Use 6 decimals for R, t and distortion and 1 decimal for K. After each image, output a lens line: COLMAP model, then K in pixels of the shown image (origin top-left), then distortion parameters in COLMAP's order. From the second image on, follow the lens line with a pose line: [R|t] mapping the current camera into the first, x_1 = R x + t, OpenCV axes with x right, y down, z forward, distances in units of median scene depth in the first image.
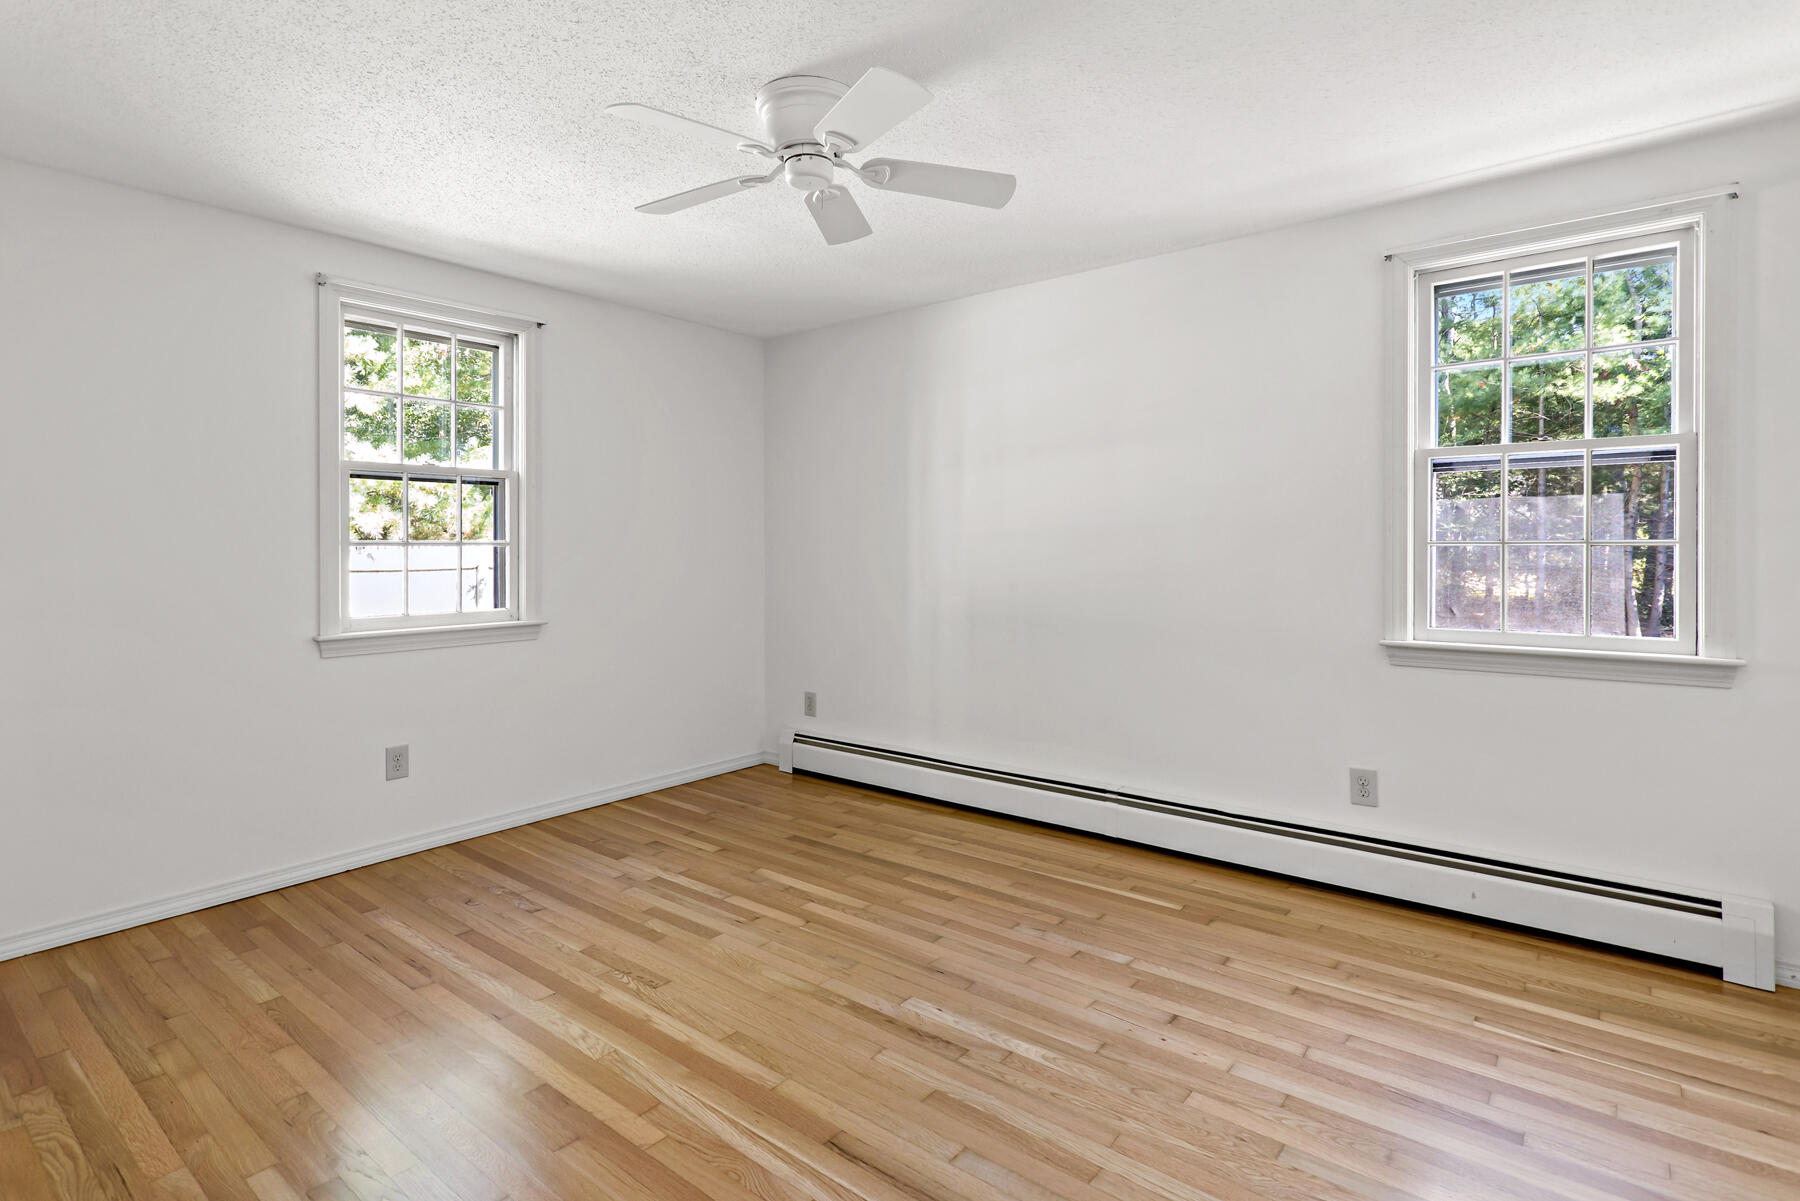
lens RADIAL K [[862.2, 0, 904.6], [0, 862.2, 542.5], [0, 0, 1]] dist [0.001480, 0.000186]
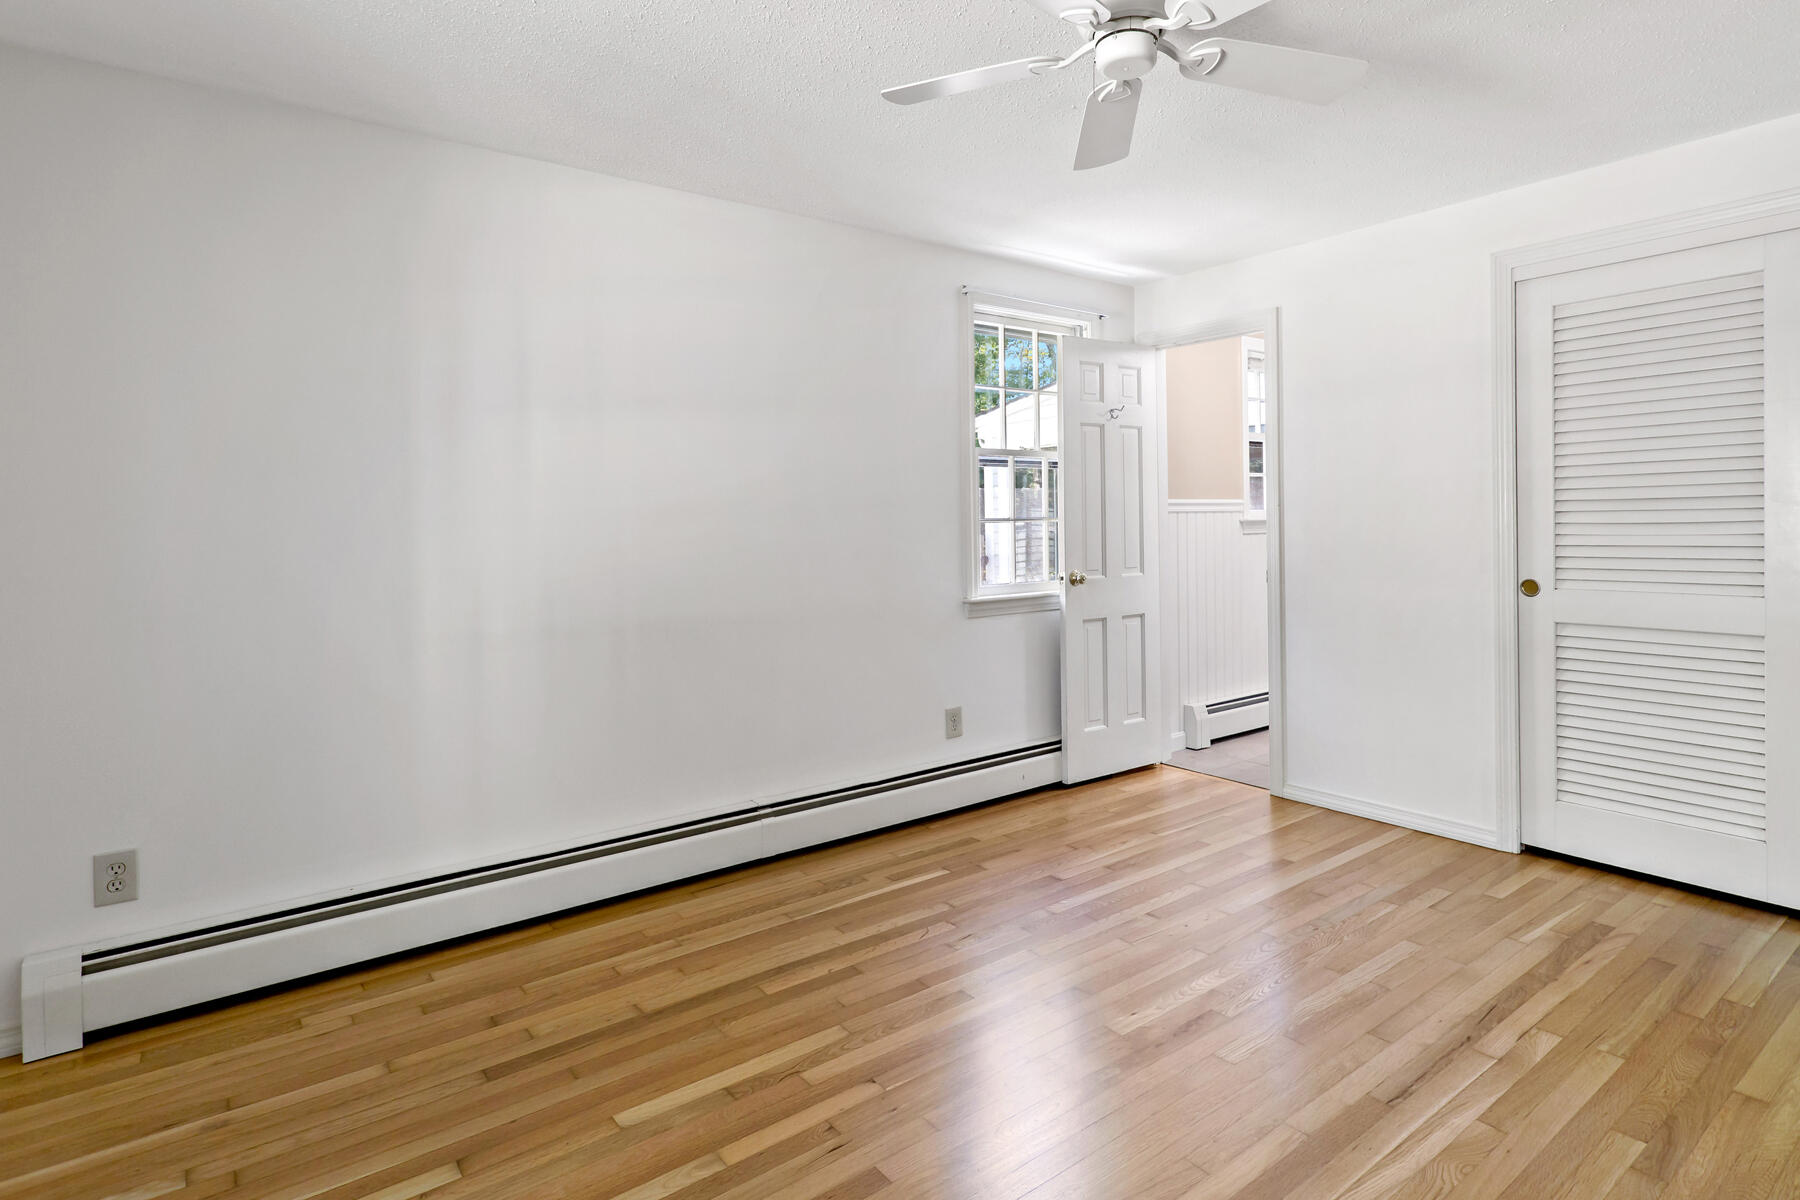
lens RADIAL K [[930.4, 0, 905.2], [0, 930.4, 534.4], [0, 0, 1]] dist [0.002332, 0.000789]
pose [[0.261635, -0.009461, 0.965121, -0.702952], [0.011086, 0.999915, 0.006797, 0.012123], [-0.965103, 0.008921, 0.261718, 0.692674]]
